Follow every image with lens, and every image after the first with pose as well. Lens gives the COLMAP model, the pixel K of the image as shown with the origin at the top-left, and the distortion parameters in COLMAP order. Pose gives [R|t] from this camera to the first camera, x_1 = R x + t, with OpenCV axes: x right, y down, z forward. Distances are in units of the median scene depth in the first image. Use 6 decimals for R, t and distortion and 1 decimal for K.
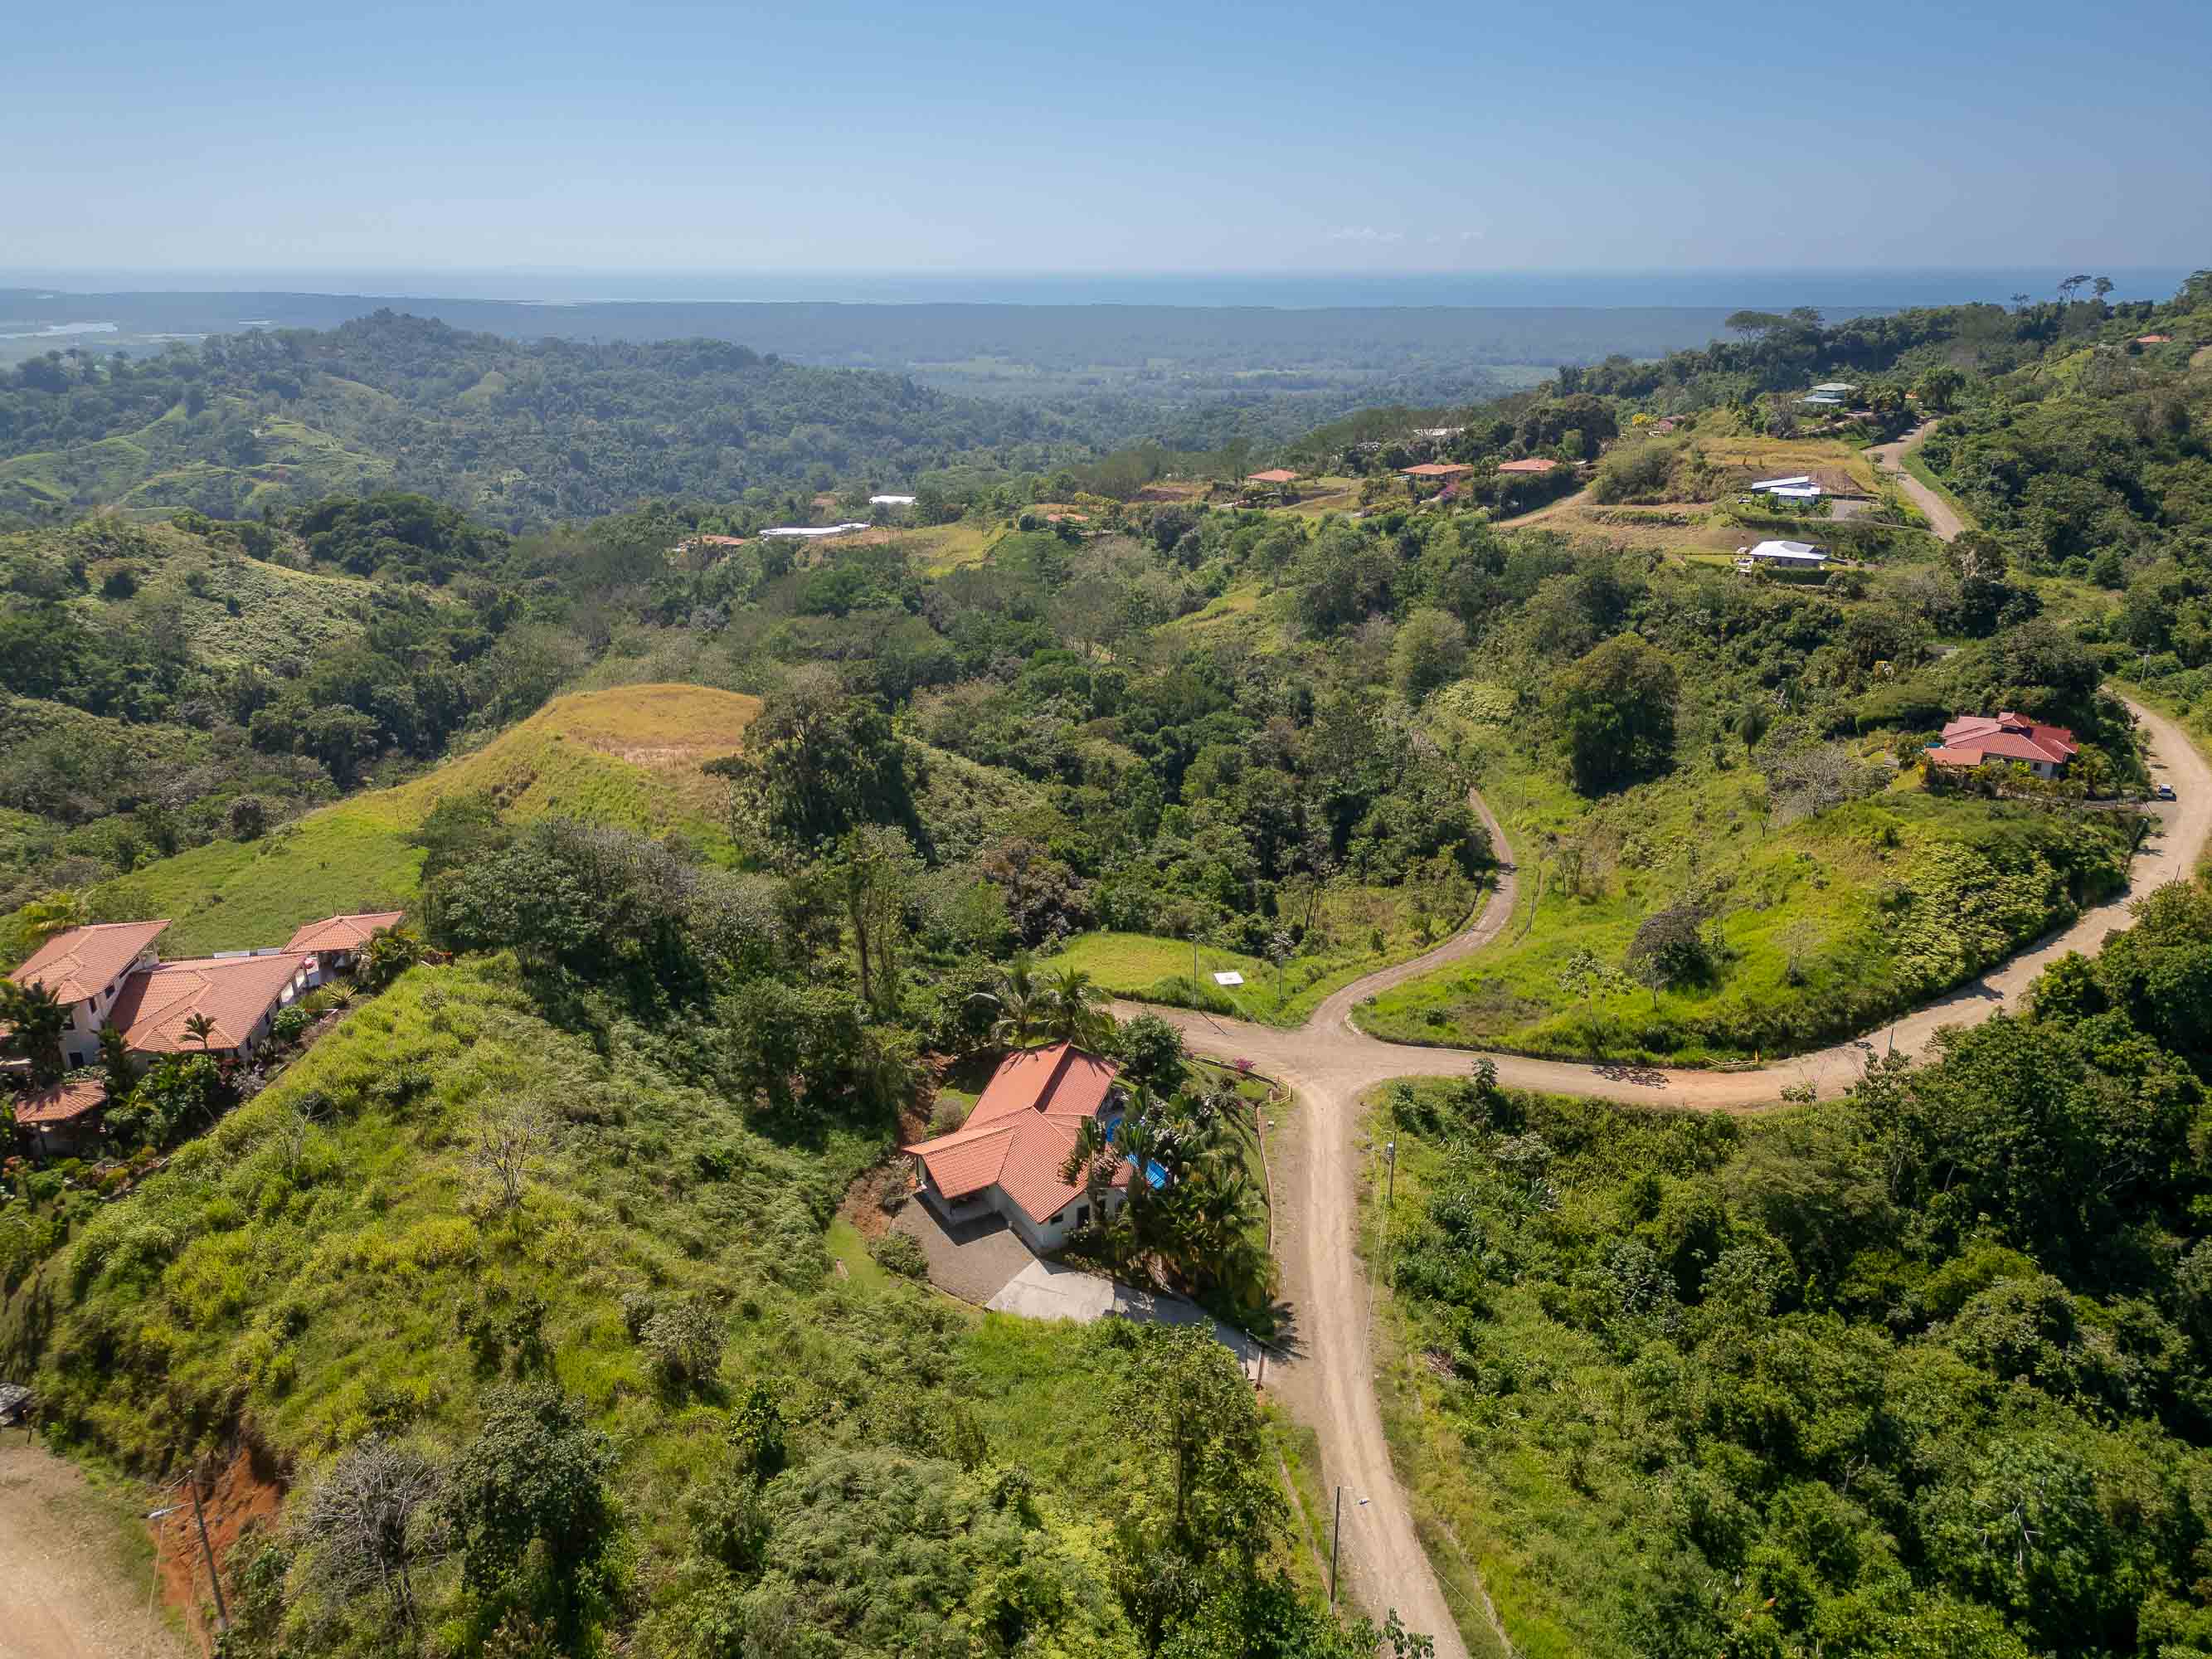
lens RADIAL K [[1554.4, 0, 1107.2], [0, 1554.4, 824.5], [0, 0, 1]] dist [0.052090, -0.048507]
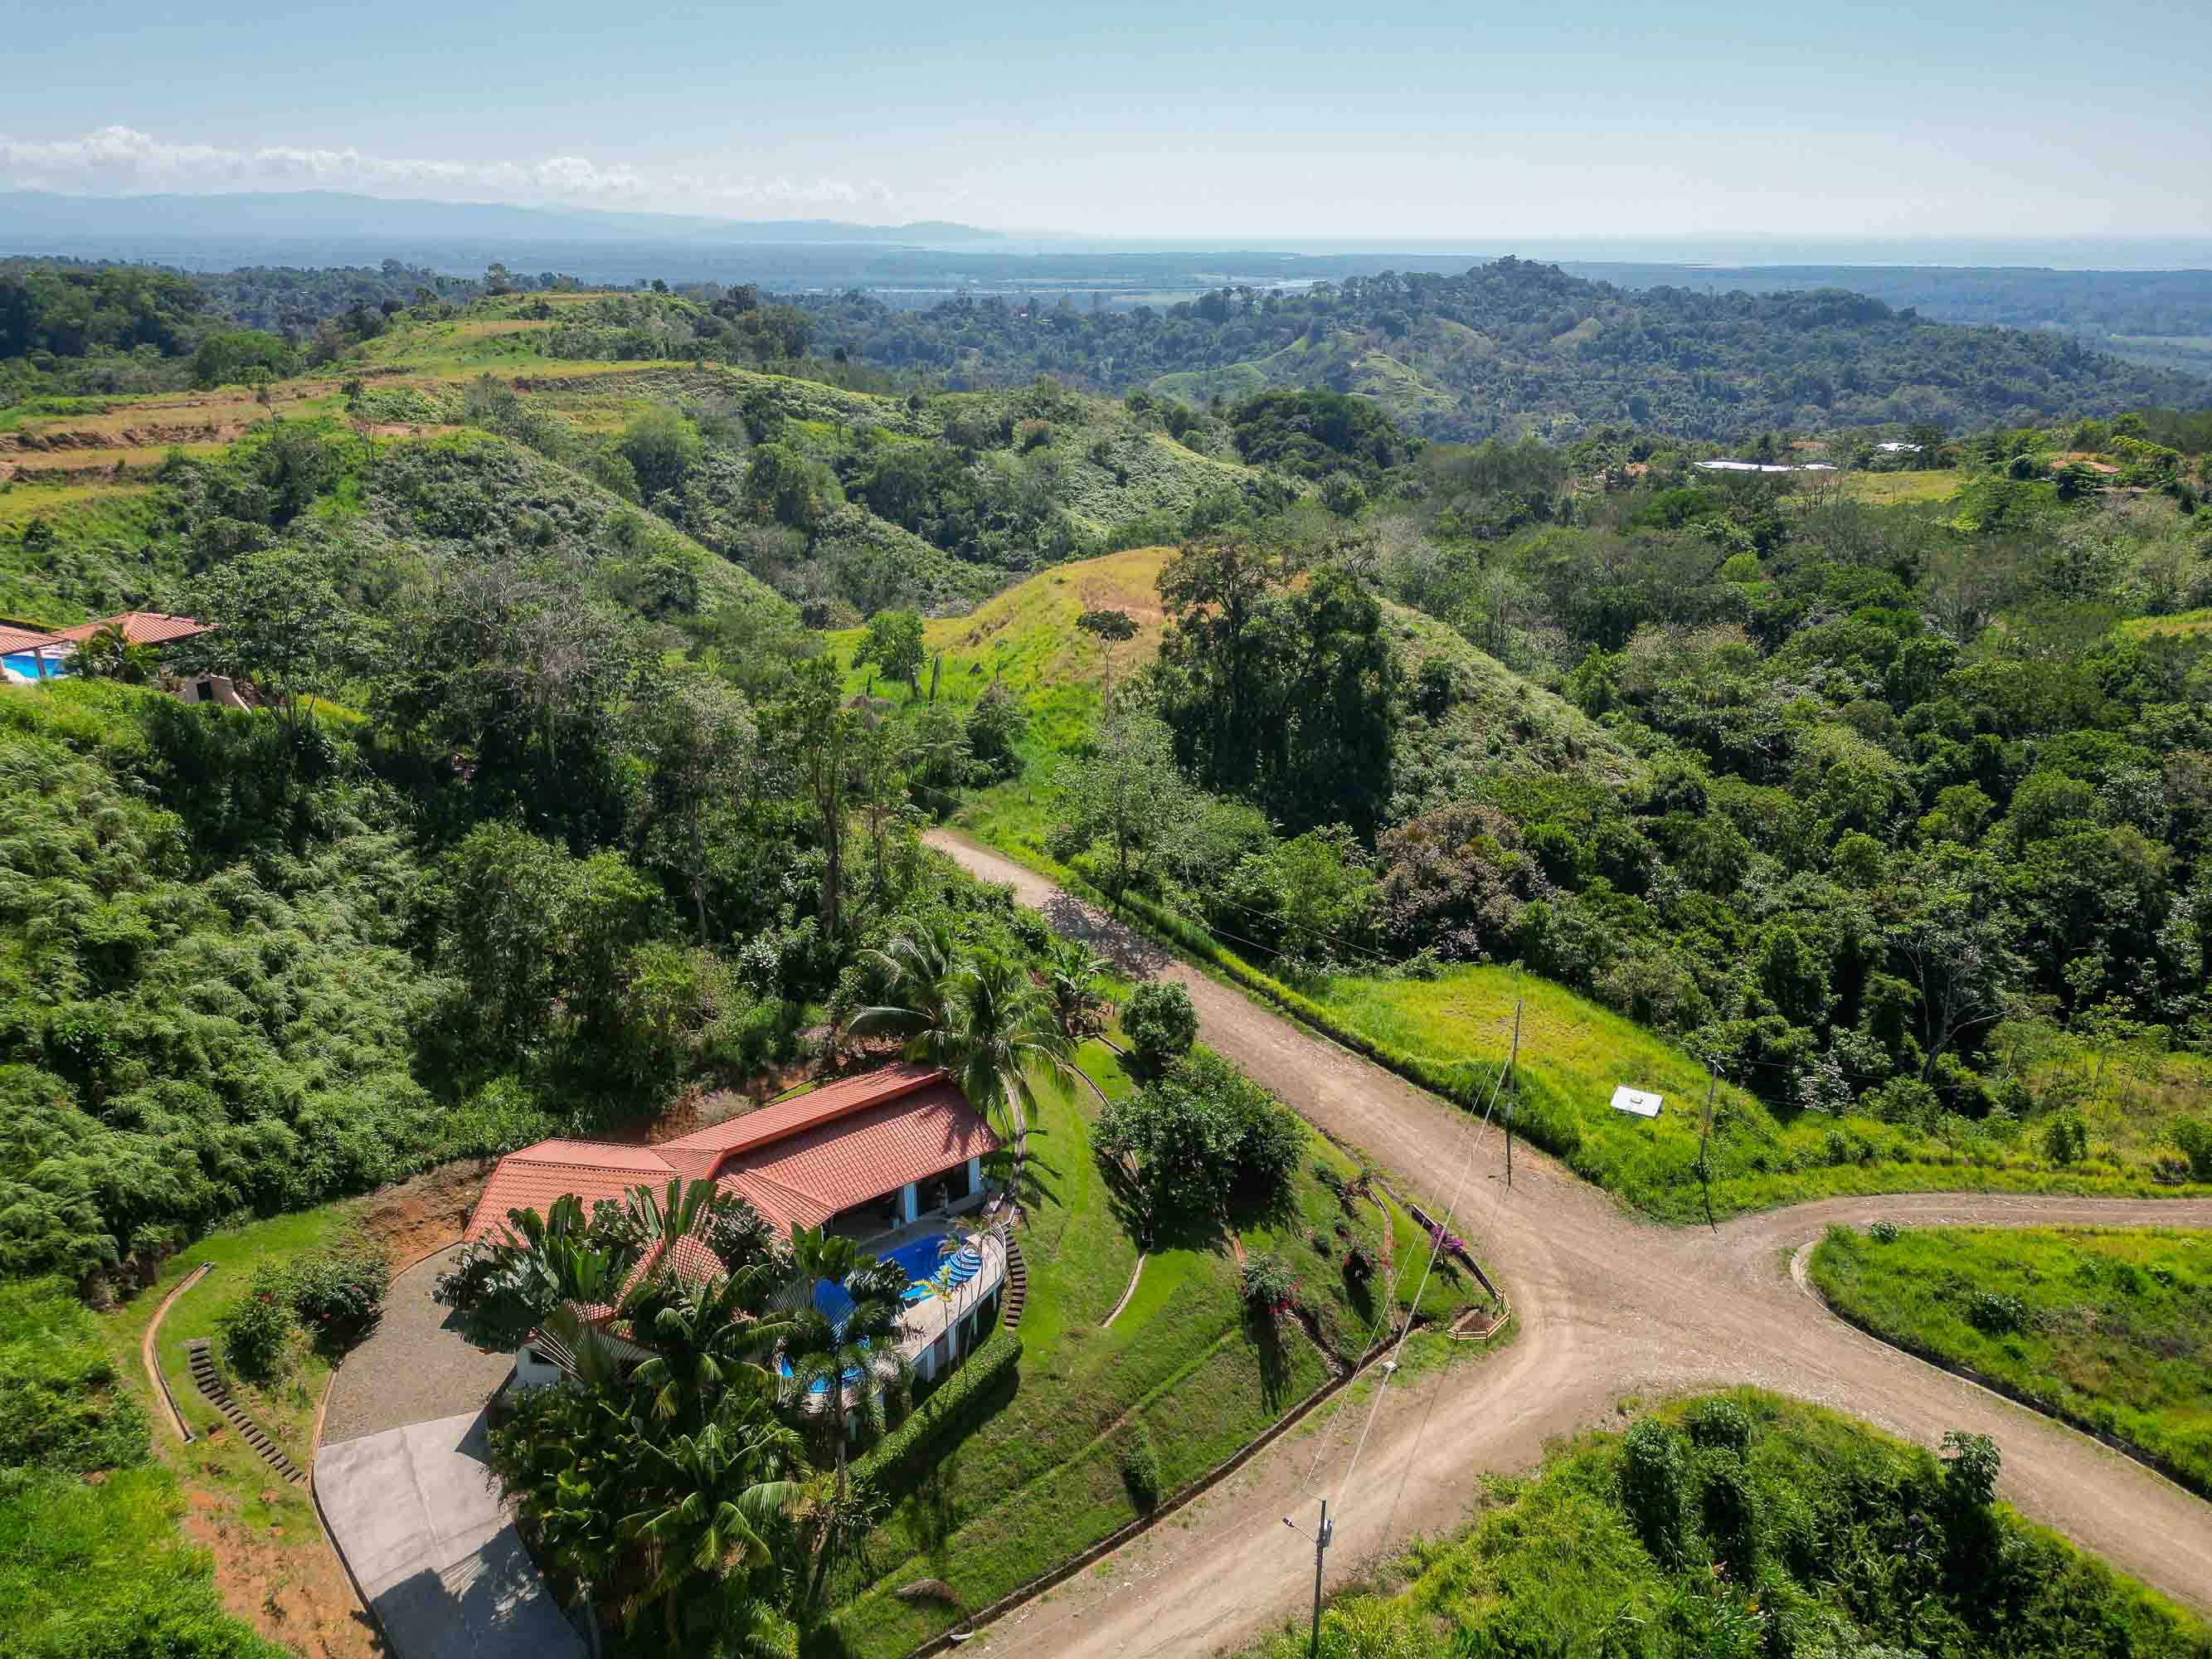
lens RADIAL K [[1554.4, 0, 1107.6], [0, 1554.4, 836.7], [0, 0, 1]] dist [0.052090, -0.048507]
pose [[0.775865, 0.231435, -0.586917, 0.090717], [-0.216864, 0.971433, 0.096378, -0.003247], [0.592455, 0.052505, 0.803890, 0.156061]]
